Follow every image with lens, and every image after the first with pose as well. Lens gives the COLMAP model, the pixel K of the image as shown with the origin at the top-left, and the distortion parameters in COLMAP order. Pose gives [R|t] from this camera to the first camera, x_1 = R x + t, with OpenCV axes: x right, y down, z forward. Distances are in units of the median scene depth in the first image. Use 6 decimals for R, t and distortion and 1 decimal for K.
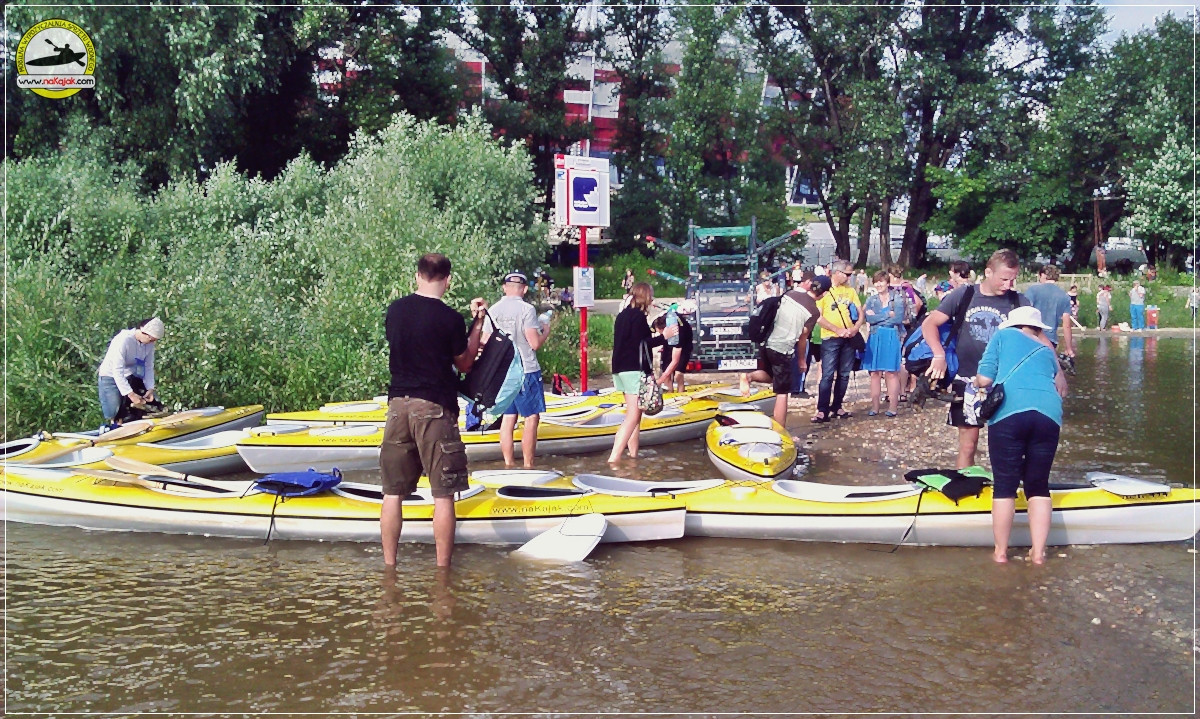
lens RADIAL K [[1204.4, 0, 600.0], [0, 1204.4, 359.5], [0, 0, 1]] dist [-0.025955, -0.020363]
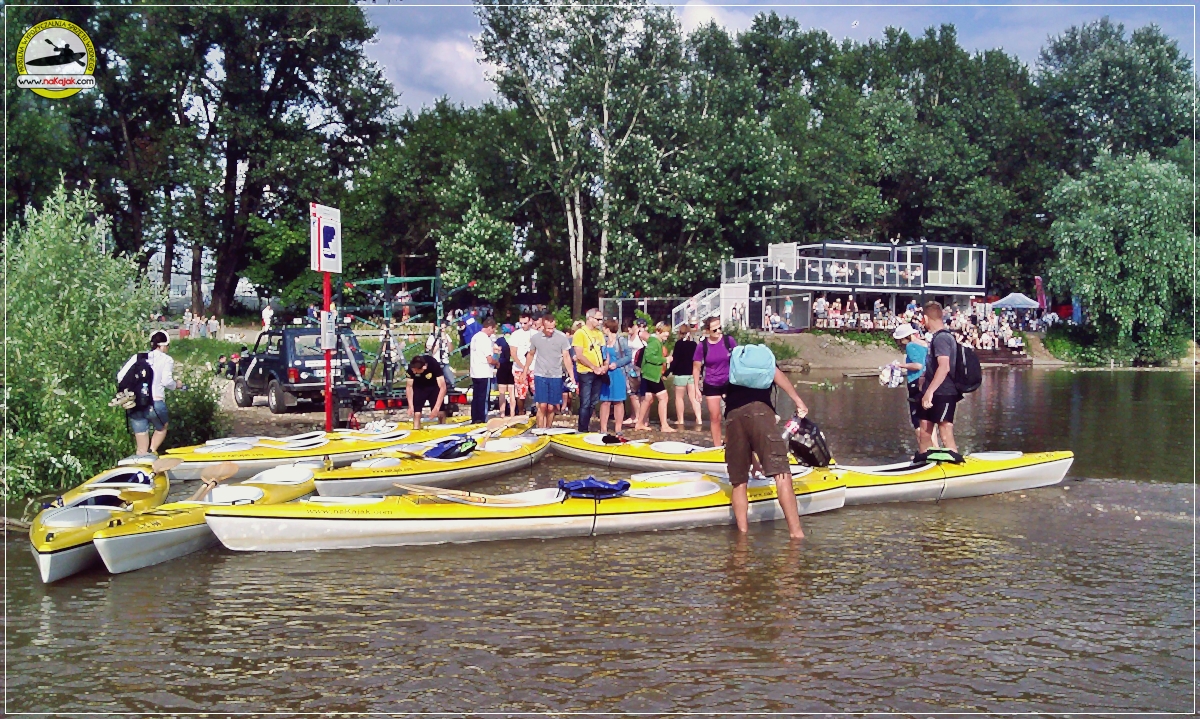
lens RADIAL K [[1204.4, 0, 600.0], [0, 1204.4, 359.5], [0, 0, 1]] dist [-0.025955, -0.020363]
pose [[0.793791, -0.003483, 0.608180, -0.135728], [0.027566, 0.999162, -0.030257, 0.001510], [-0.607565, 0.040783, 0.793222, 0.004388]]
